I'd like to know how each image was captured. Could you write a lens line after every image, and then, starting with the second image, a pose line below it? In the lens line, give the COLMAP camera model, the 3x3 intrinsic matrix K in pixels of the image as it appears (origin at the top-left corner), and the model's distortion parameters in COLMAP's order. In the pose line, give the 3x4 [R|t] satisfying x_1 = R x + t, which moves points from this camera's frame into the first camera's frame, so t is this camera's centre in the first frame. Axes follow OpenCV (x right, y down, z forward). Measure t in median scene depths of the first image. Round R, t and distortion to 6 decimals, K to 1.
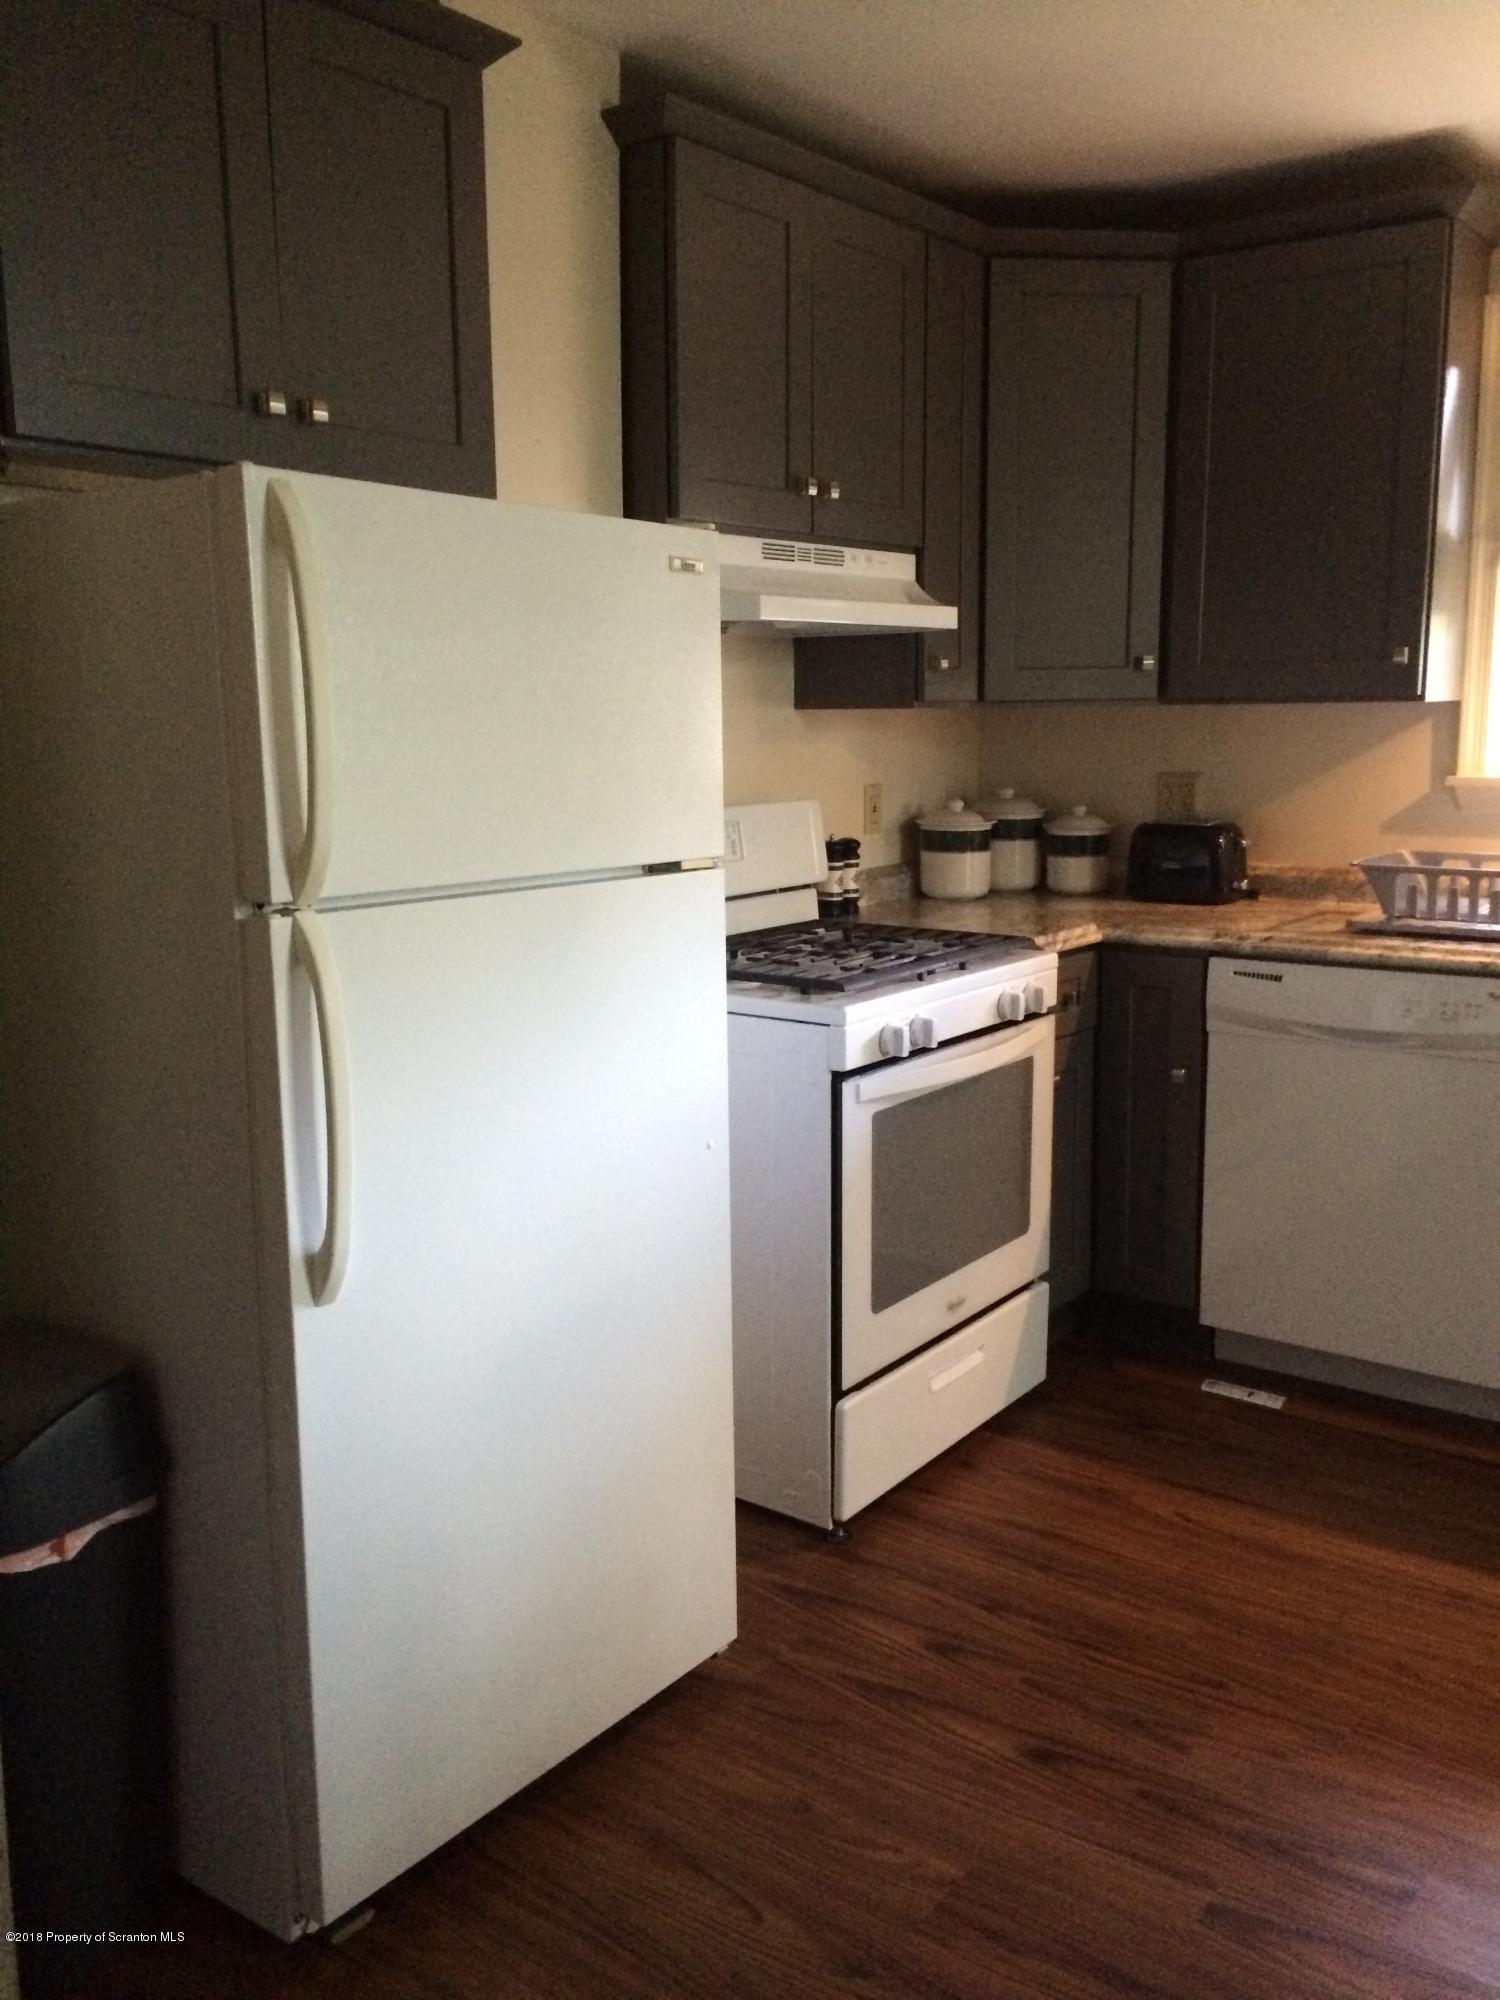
lens RADIAL K [[1699.8, 0, 750.0], [0, 1699.8, 1000.0], [0, 0, 1]] dist [0.084347, -0.130254]
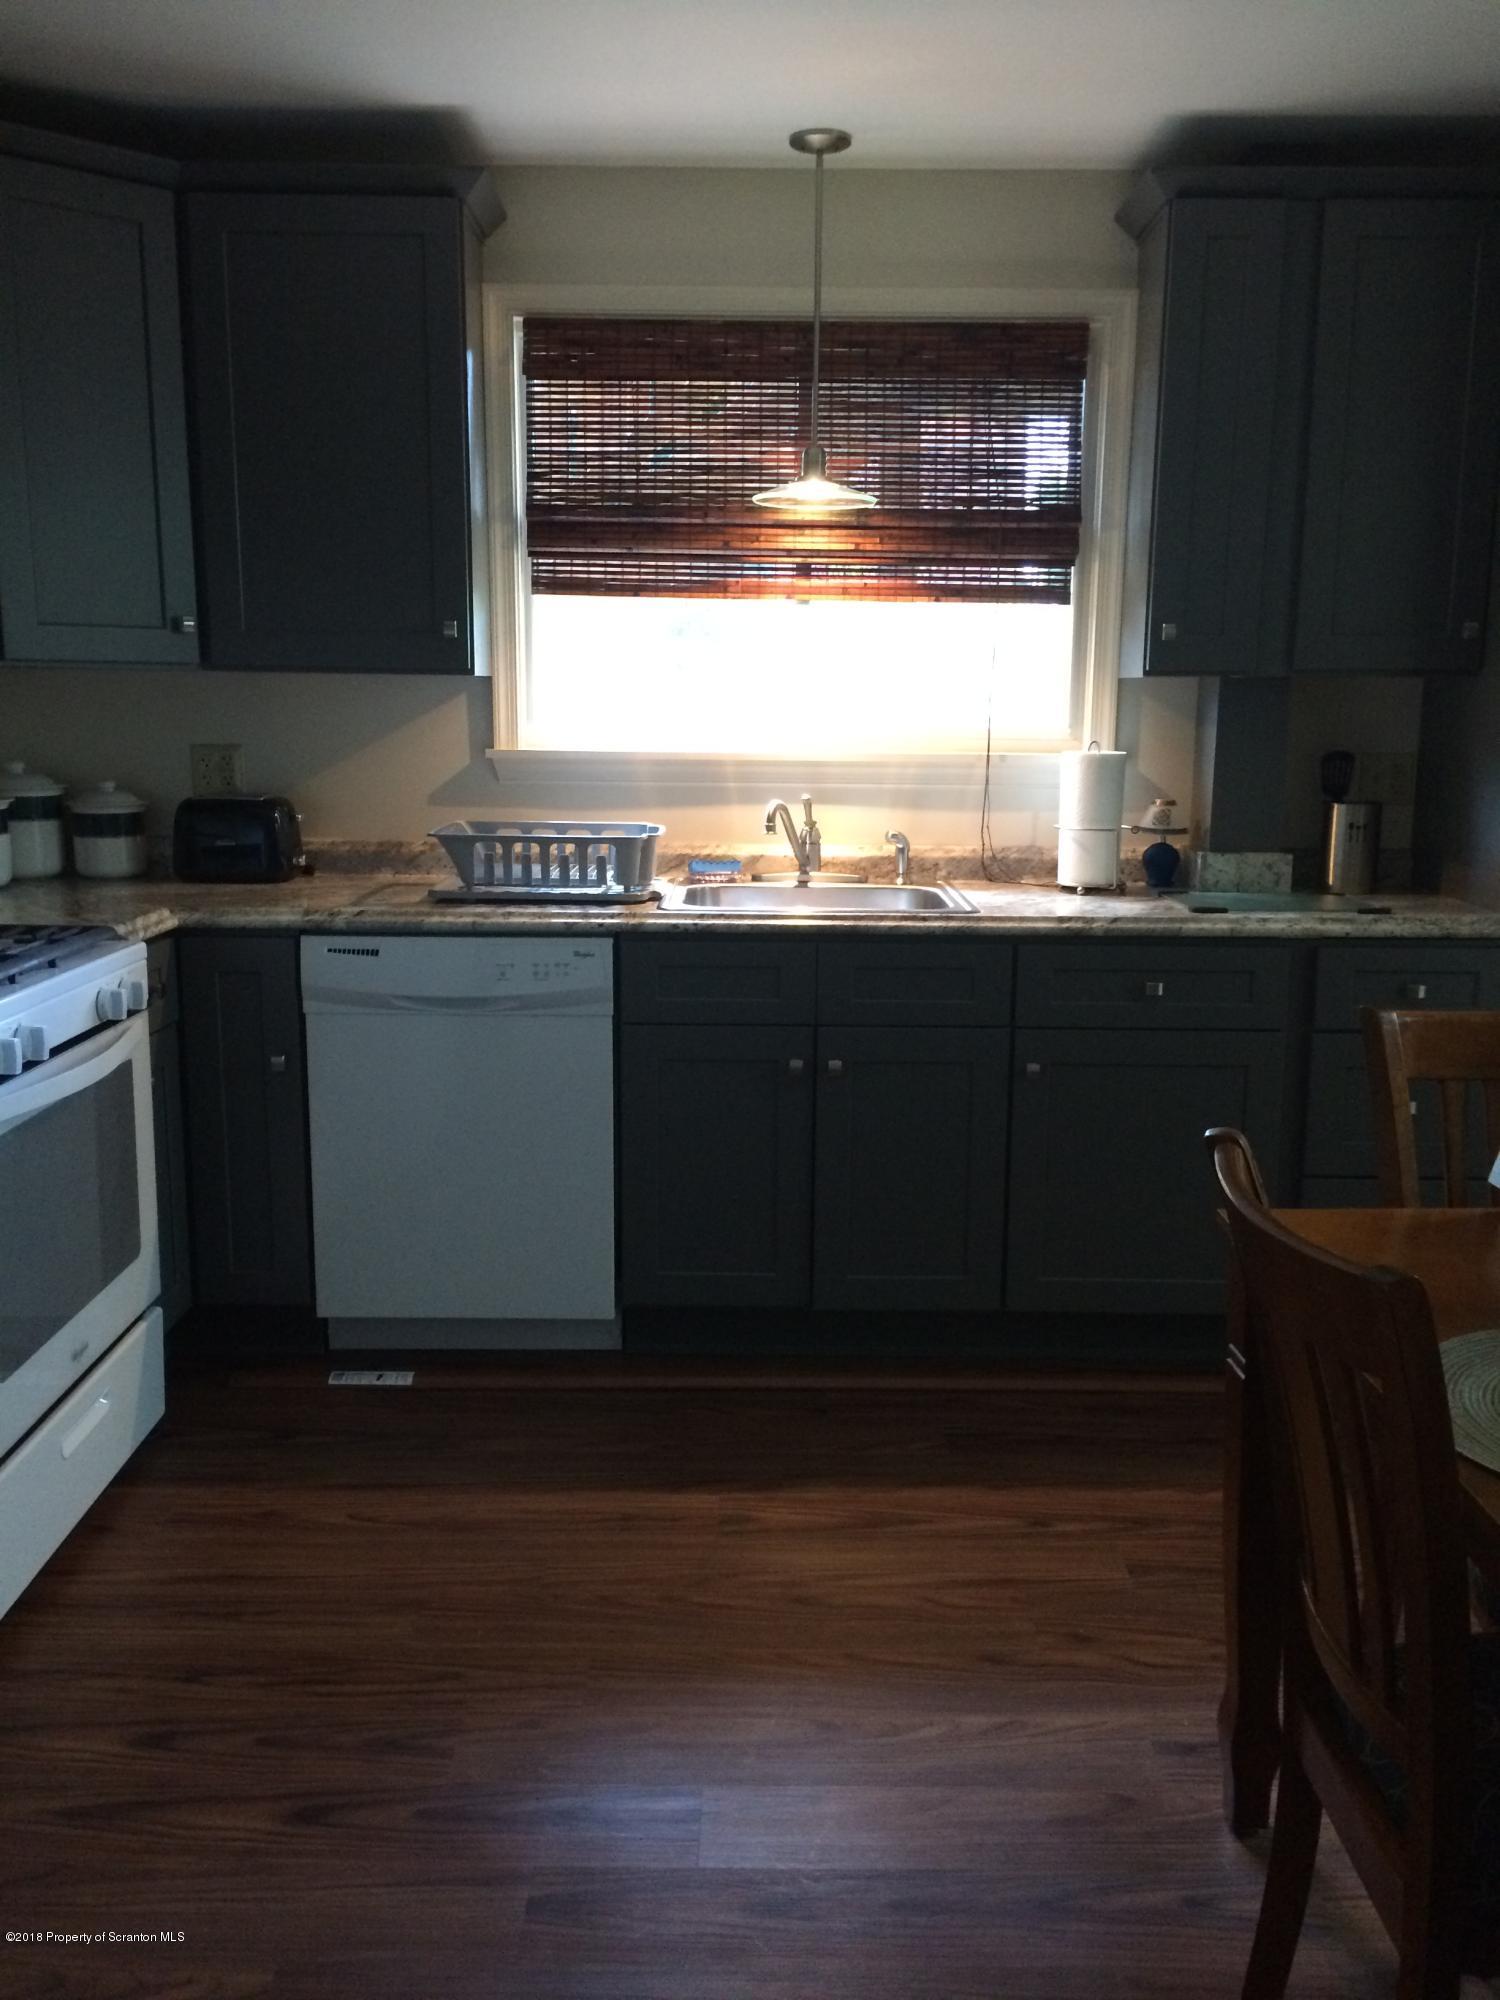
lens RADIAL K [[1699.8, 0, 750.0], [0, 1699.8, 1000.0], [0, 0, 1]] dist [0.084347, -0.130254]
pose [[0.801686, -0.089802, 0.590961, -0.099545], [0.084518, 0.995747, 0.036658, -0.003228], [-0.591739, 0.020559, 0.805867, 0.081456]]
